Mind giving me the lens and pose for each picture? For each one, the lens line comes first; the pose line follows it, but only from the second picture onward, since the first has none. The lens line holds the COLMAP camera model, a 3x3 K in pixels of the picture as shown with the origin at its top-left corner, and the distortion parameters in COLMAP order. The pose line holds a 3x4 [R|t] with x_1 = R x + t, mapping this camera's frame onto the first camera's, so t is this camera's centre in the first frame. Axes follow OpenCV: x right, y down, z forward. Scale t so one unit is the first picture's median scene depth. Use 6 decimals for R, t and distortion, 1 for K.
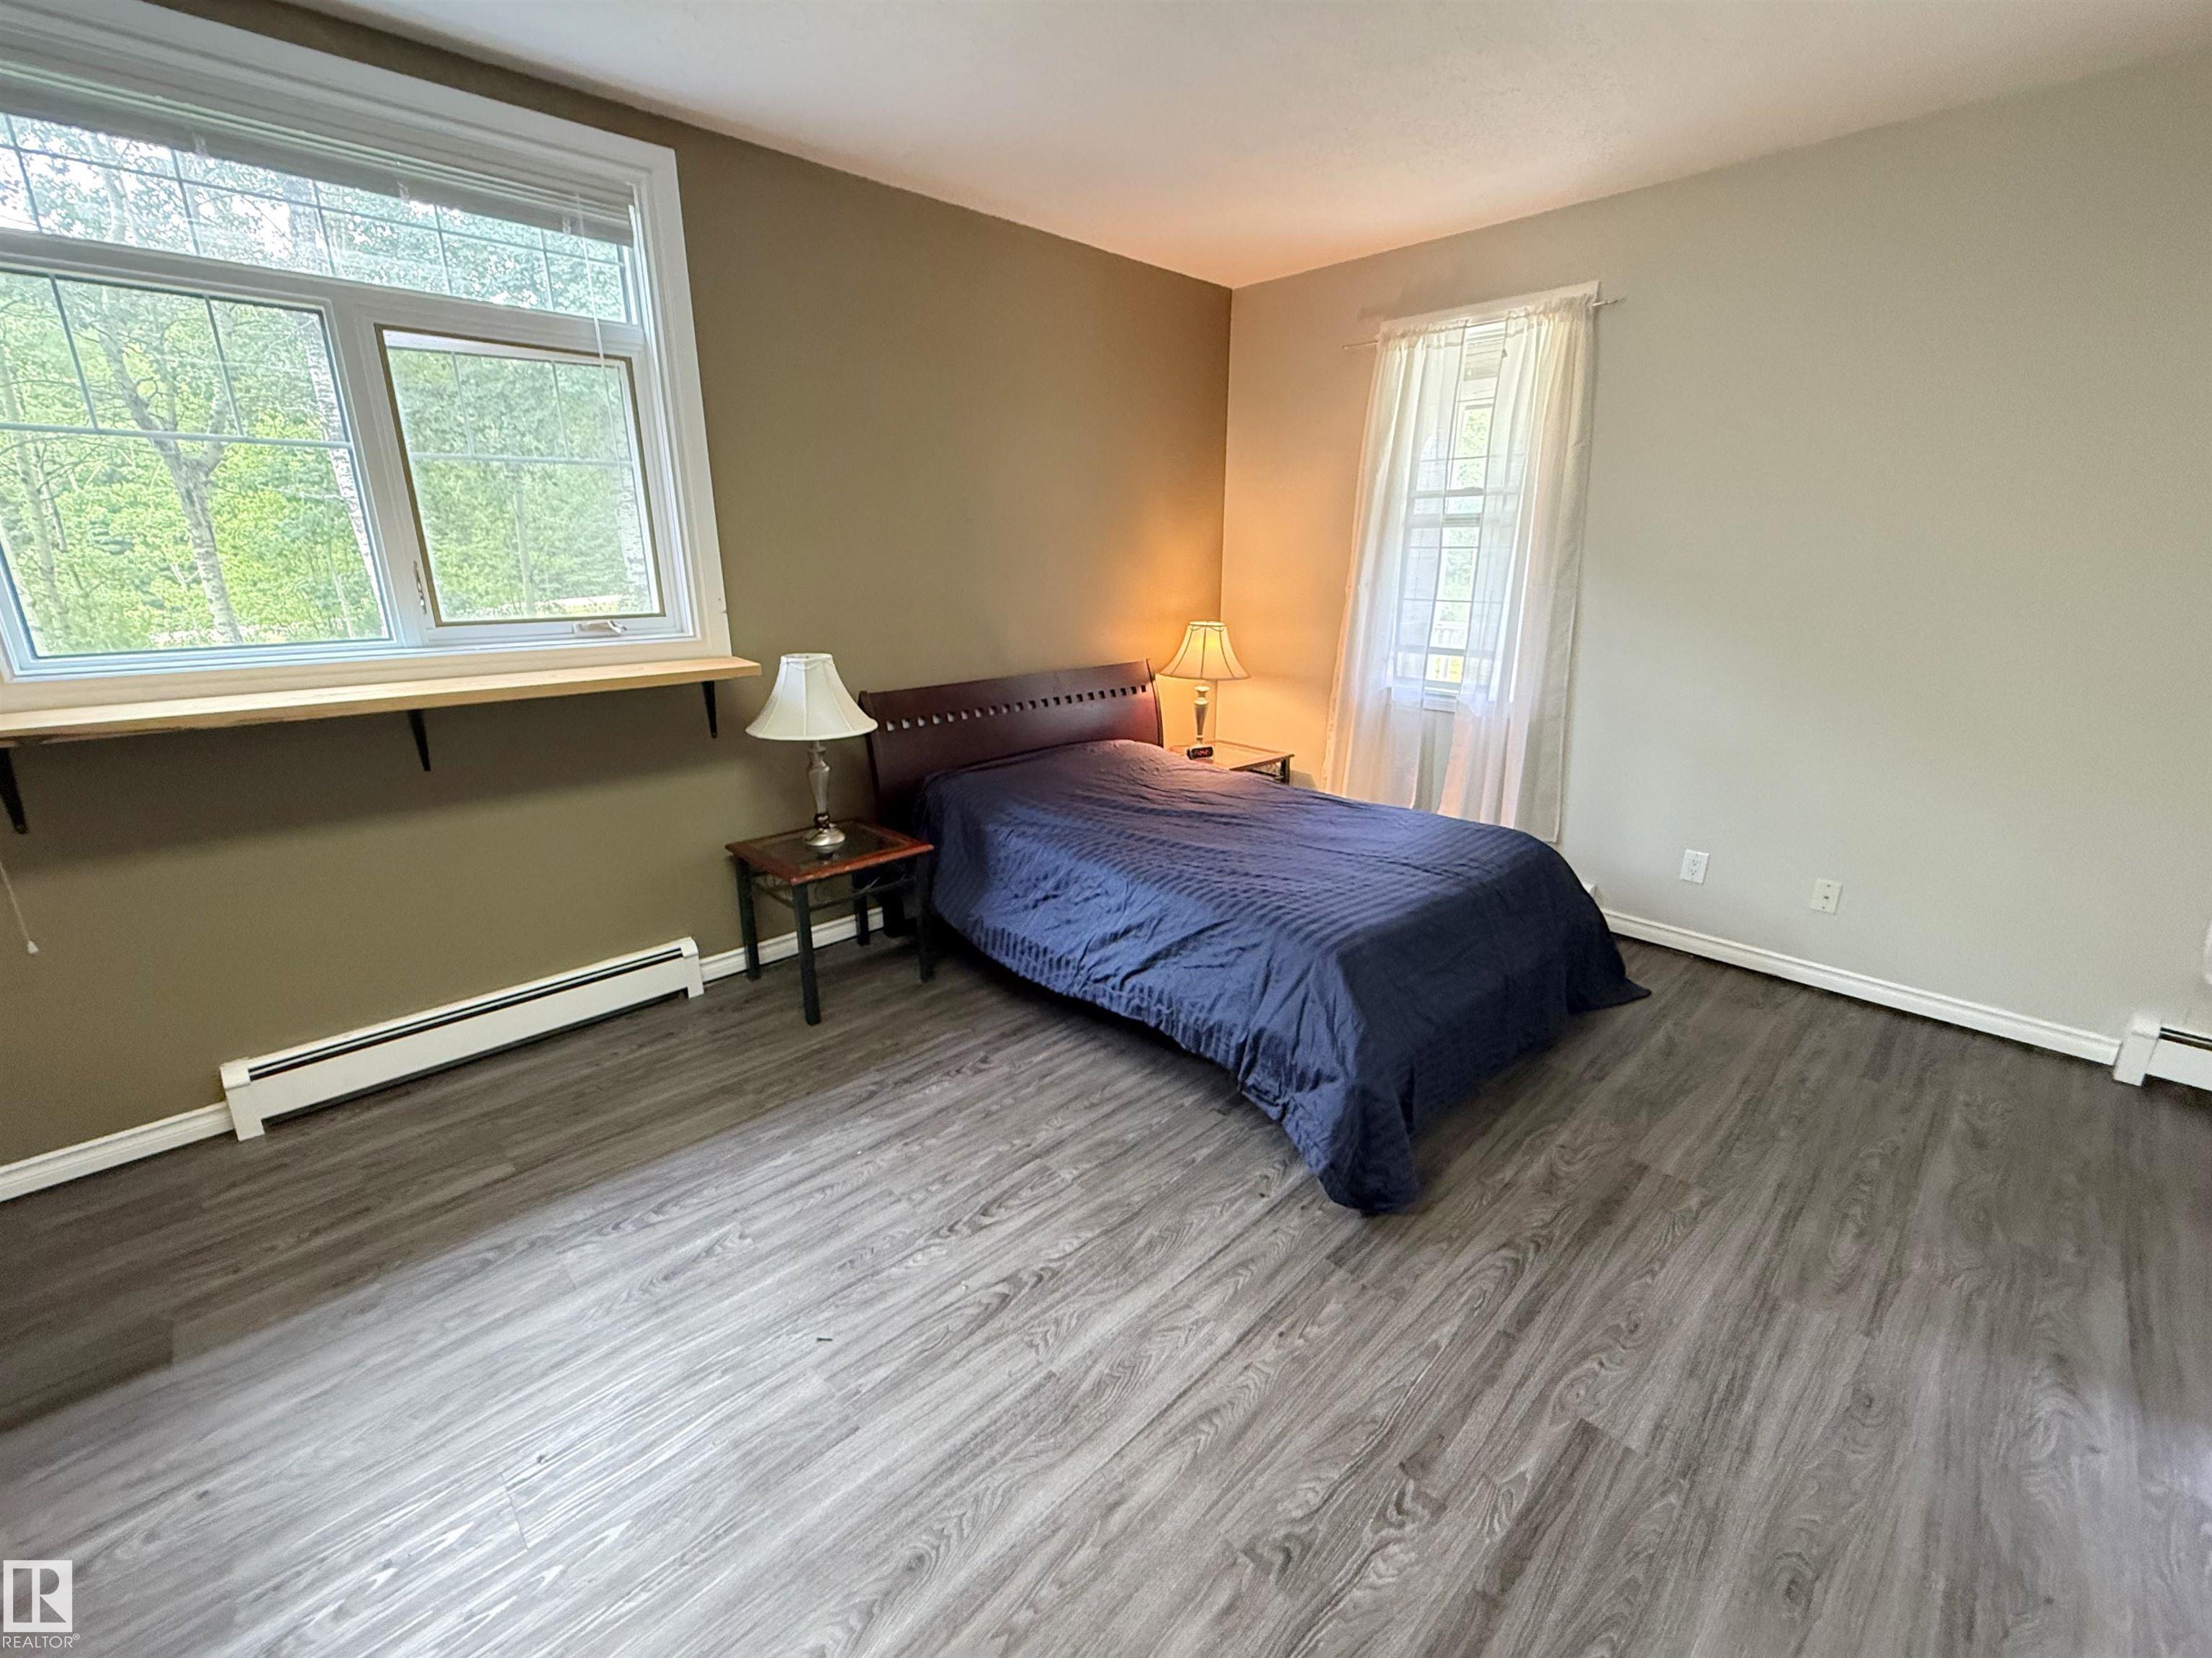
lens RADIAL K [[894.0, 0, 1101.3], [0, 894.0, 837.8], [0, 0, 1]] dist [-0.001536, -0.000191]
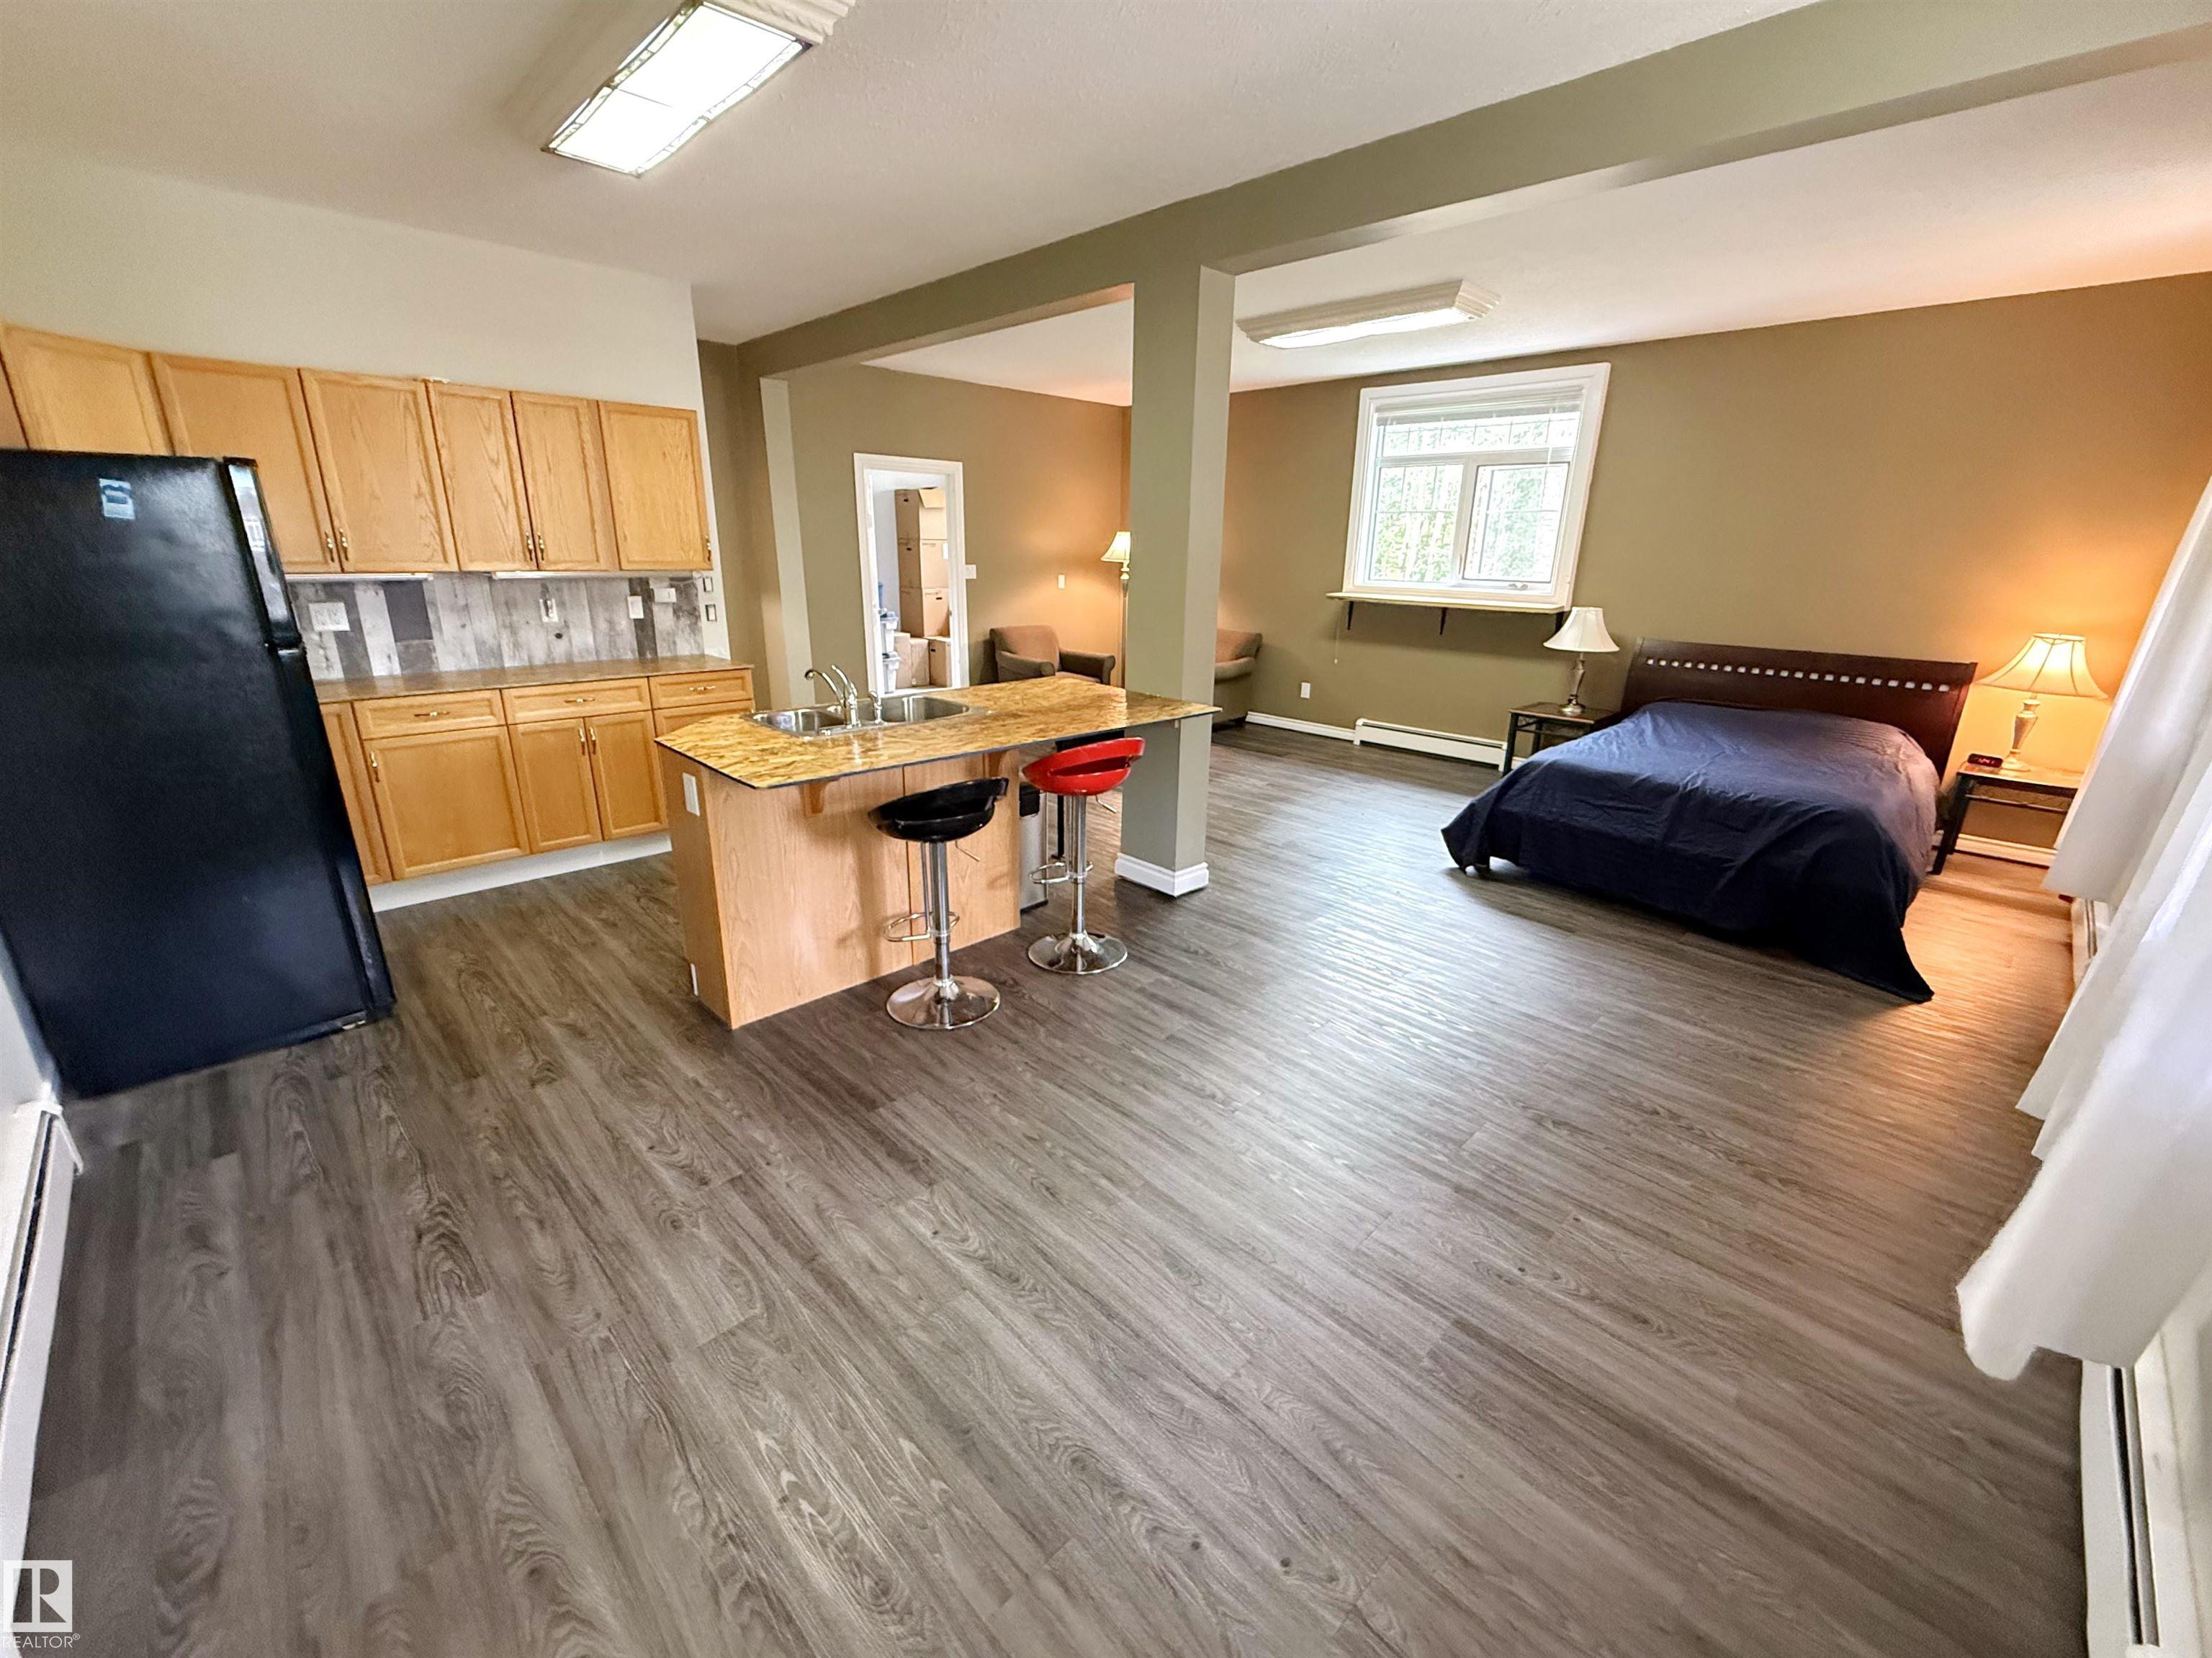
lens RADIAL K [[894.0, 0, 1104.1], [0, 894.0, 823.2], [0, 0, 1]] dist [-0.001536, -0.000191]
pose [[0.024473, 0.311245, -0.950014, 1.748123], [-0.318140, 0.903319, 0.287752, -0.009169], [0.947728, 0.295195, 0.121126, -0.067249]]
